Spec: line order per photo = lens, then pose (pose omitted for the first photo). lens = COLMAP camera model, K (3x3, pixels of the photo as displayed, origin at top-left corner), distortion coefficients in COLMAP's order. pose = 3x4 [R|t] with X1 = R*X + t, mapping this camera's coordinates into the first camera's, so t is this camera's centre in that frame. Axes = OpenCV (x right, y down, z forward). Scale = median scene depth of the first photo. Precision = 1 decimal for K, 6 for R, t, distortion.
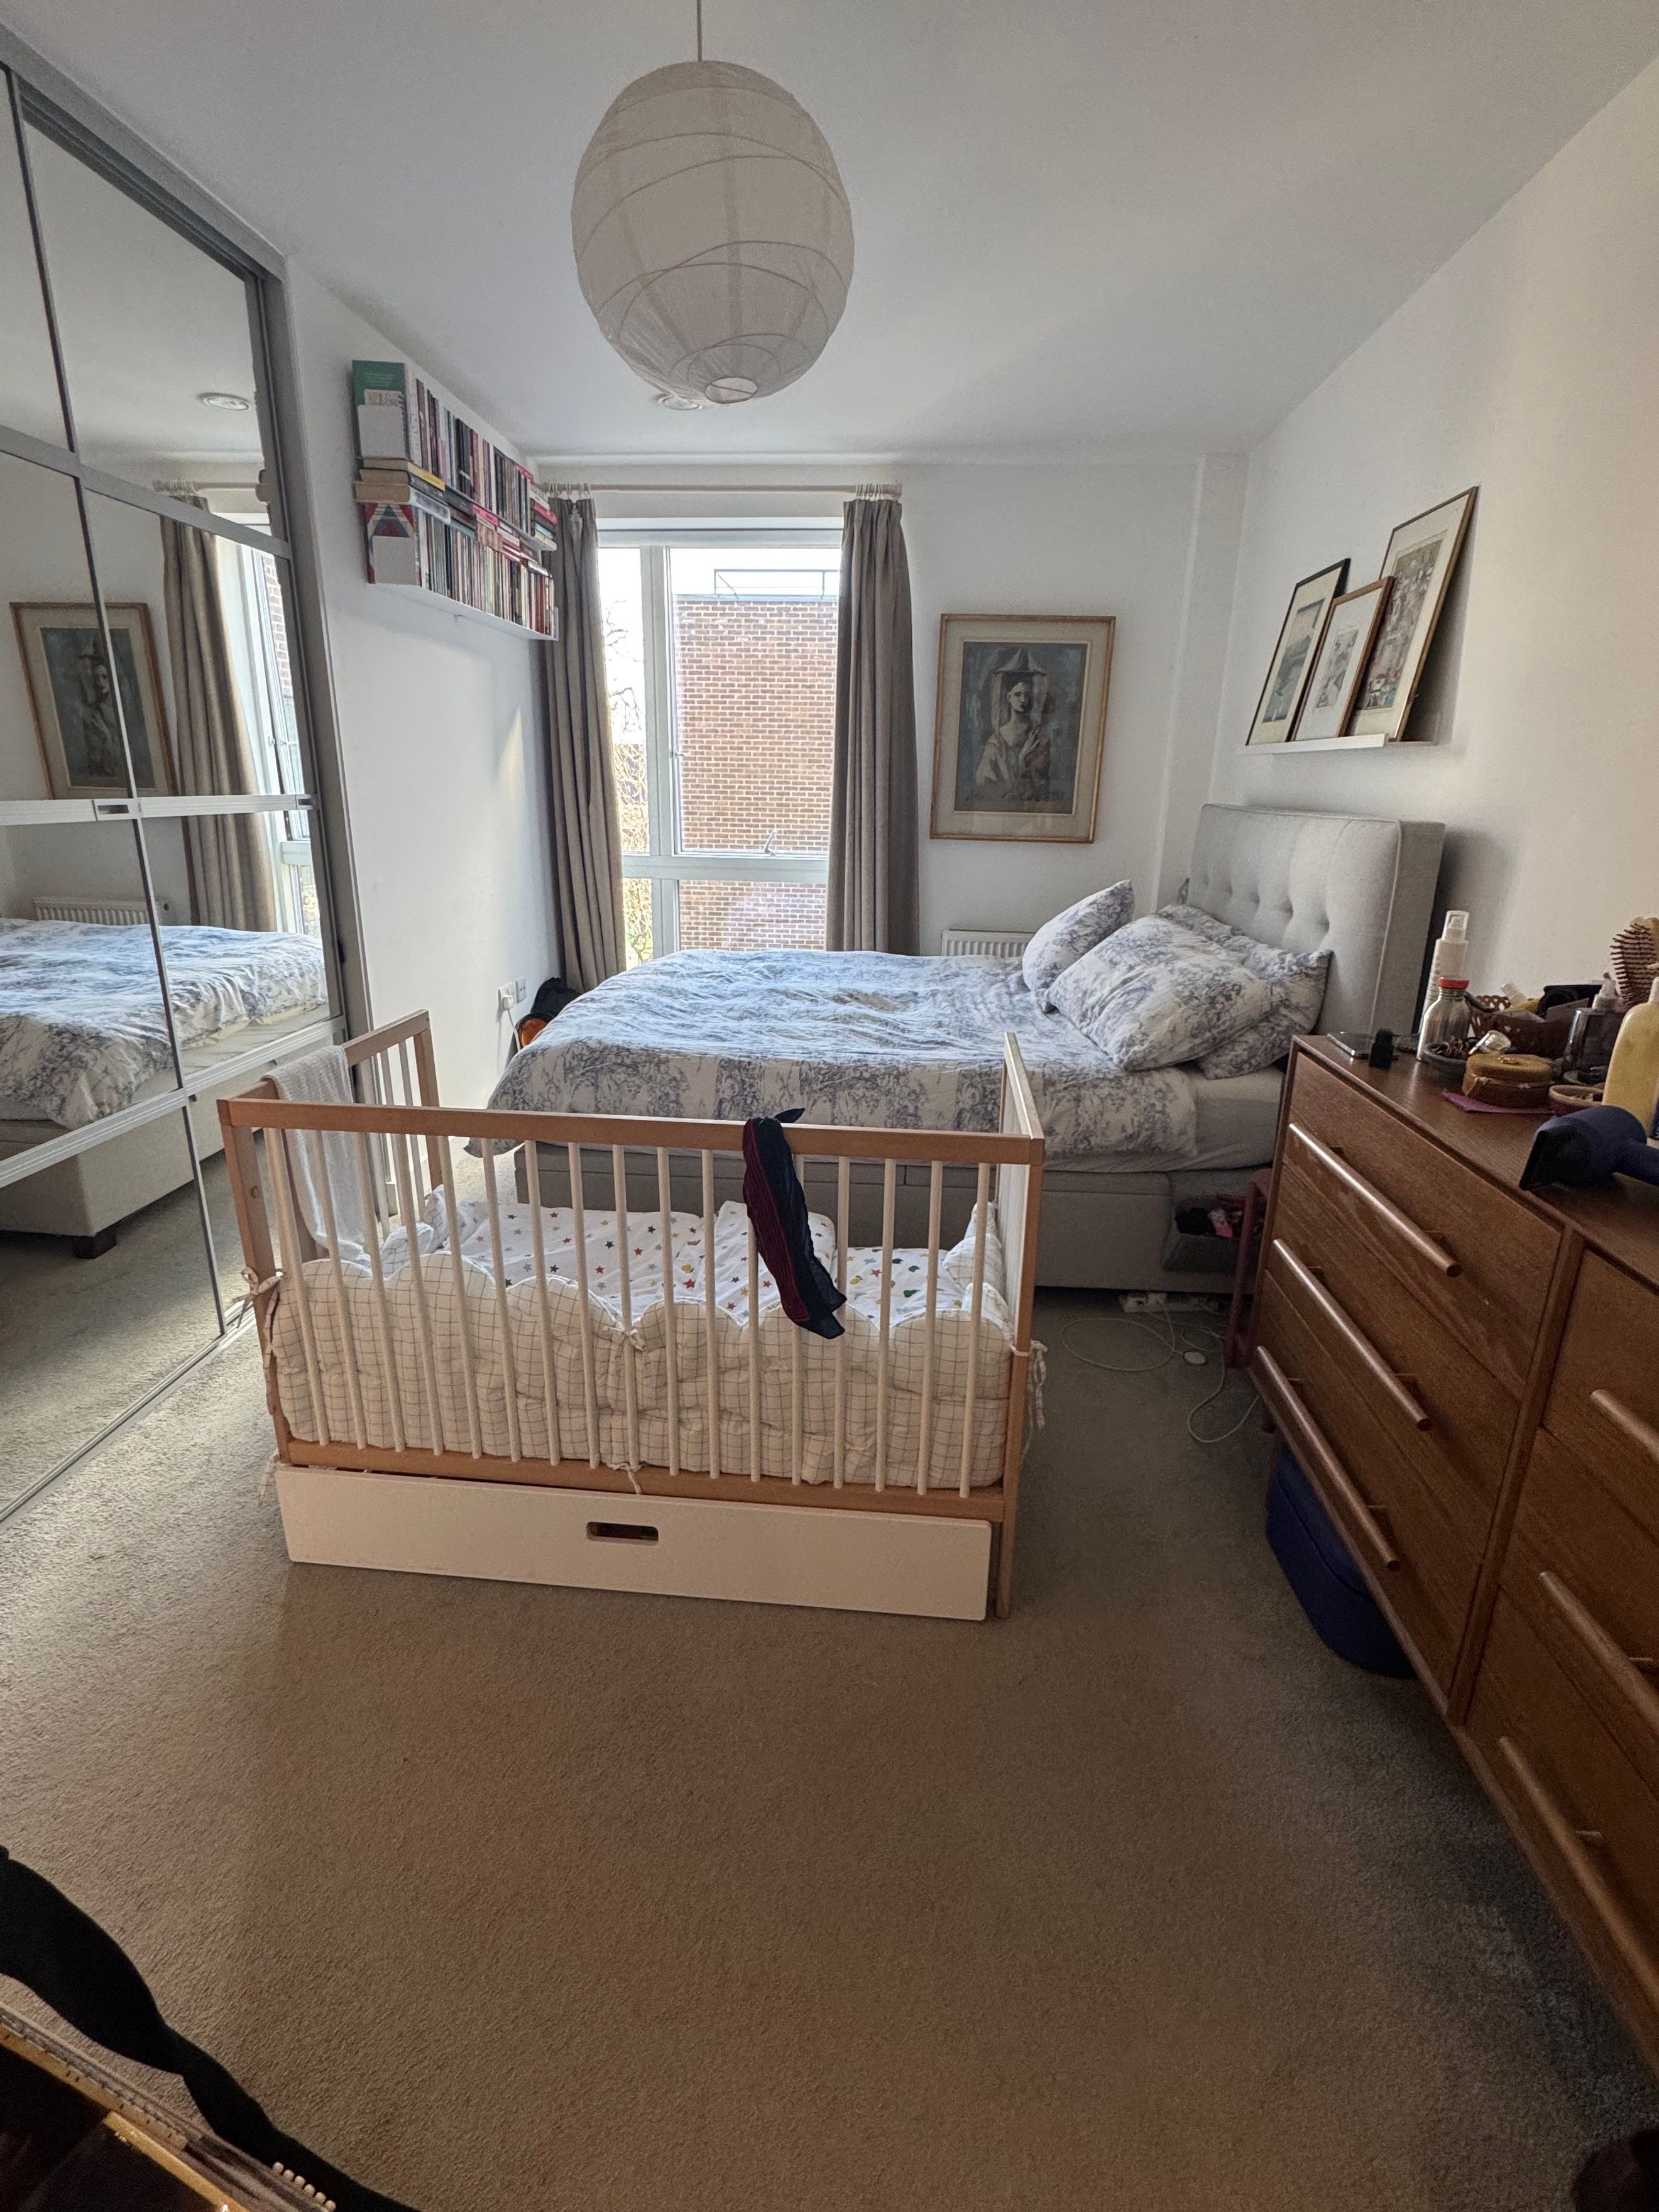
lens RADIAL K [[1018.5, 0, 829.5], [0, 1018.5, 1106.0], [0, 0, 1]] dist [-0.023348, -0.000266]
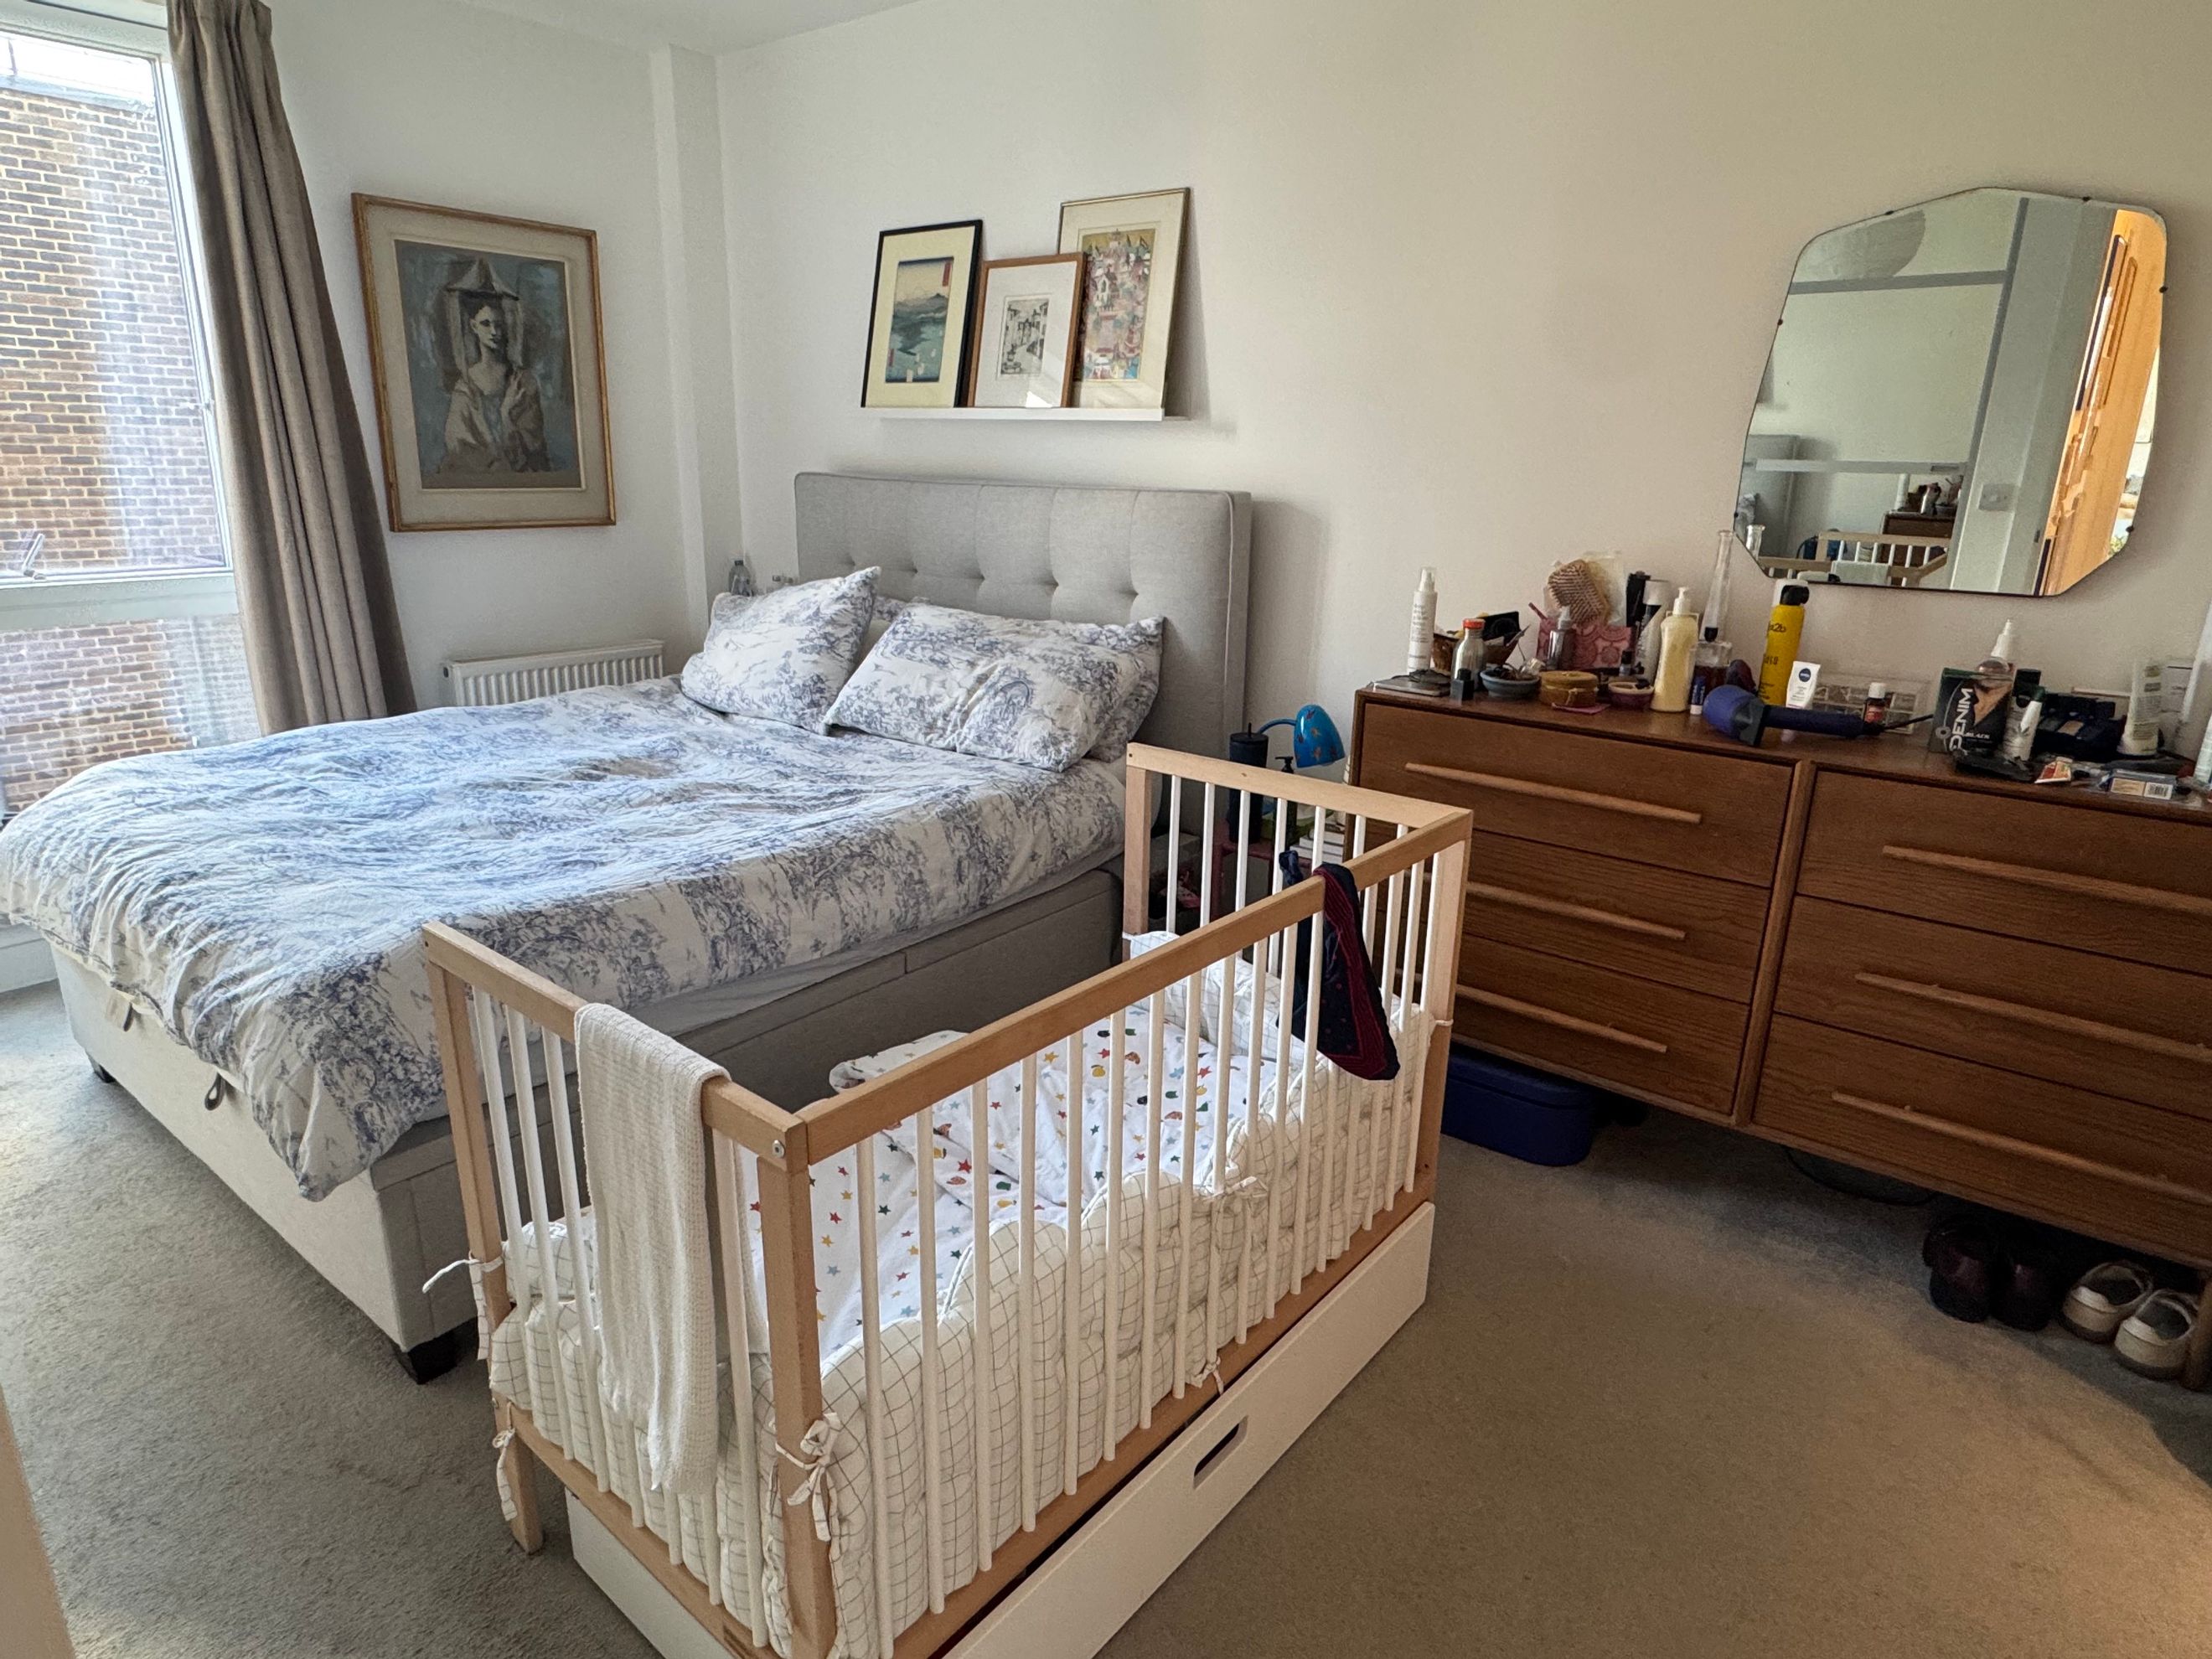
lens RADIAL K [[1259.8, 0, 1106.0], [0, 1259.8, 829.5], [0, 0, 1]] dist [-0.001229, -0.047884]
pose [[0.545633, -0.242010, 0.802319, -0.366743], [0.242316, 0.962059, 0.125402, -0.070393], [-0.802227, 0.125991, 0.583574, 0.187858]]
